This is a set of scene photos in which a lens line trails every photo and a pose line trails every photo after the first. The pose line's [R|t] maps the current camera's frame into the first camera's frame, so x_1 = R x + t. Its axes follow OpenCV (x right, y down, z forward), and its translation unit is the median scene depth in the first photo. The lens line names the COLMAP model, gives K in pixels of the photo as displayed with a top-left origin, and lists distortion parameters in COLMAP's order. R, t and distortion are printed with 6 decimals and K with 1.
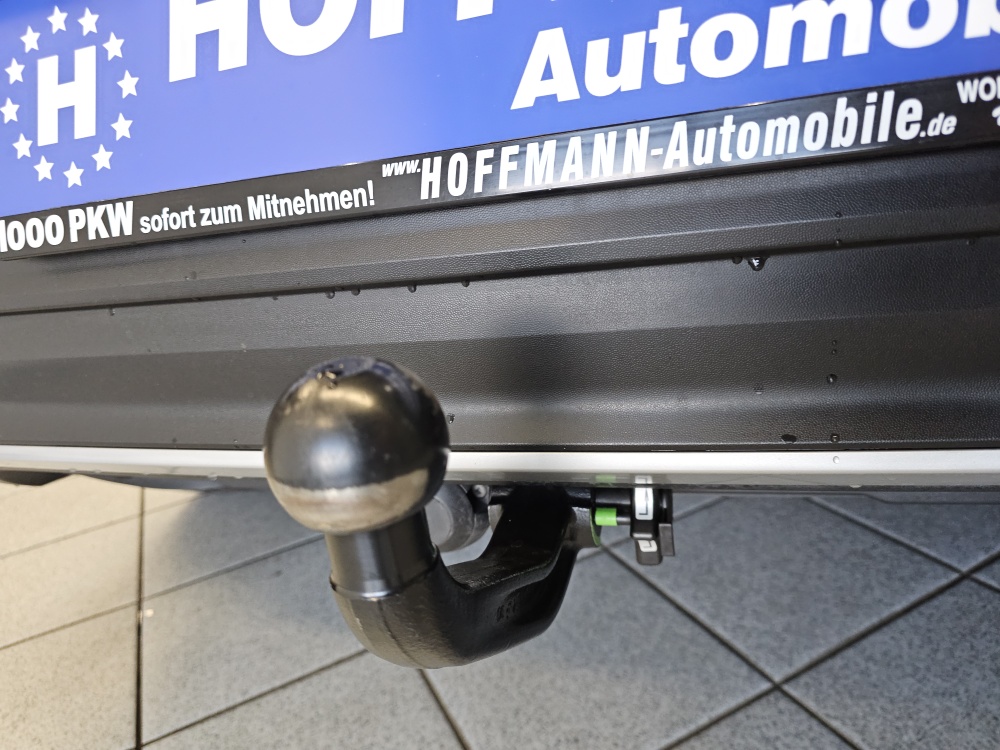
lens RADIAL K [[667.2, 0, 495.2], [0, 667.2, 371.5], [0, 0, 1]] dist [0.052928, -0.063763]
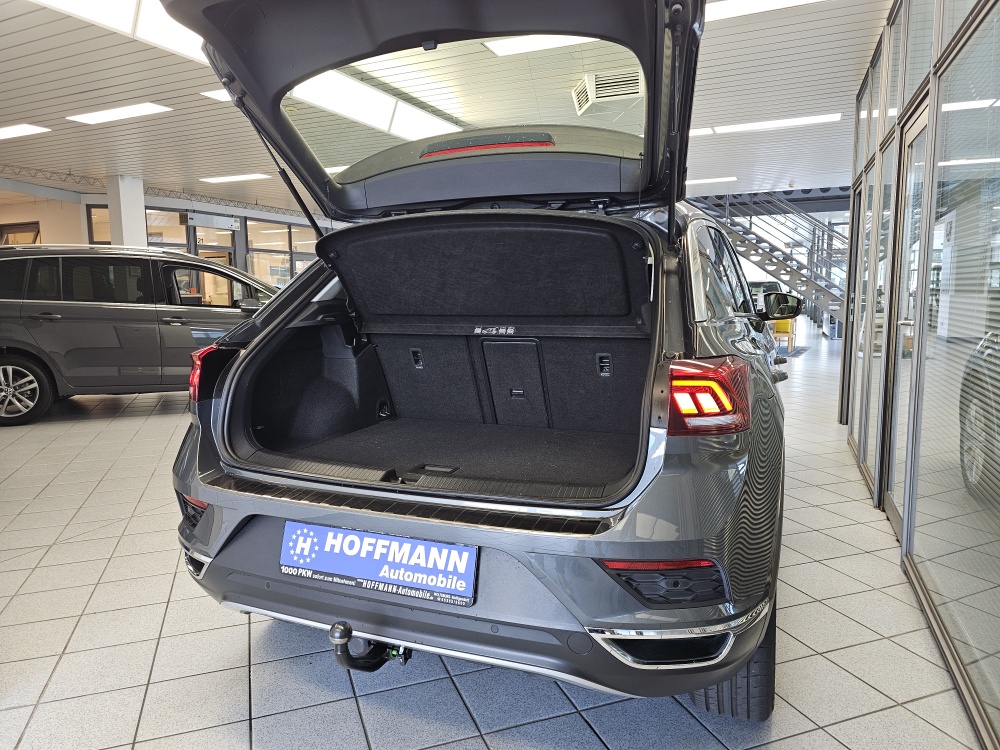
lens RADIAL K [[669.9, 0, 499.5], [0, 669.9, 365.2], [0, 0, 1]] dist [0.059398, -0.067727]
pose [[0.985984, 0.142974, -0.085990, 1.108713], [-0.157770, 0.966628, -0.201840, -0.962258], [0.054262, 0.212578, 0.975636, -4.344855]]
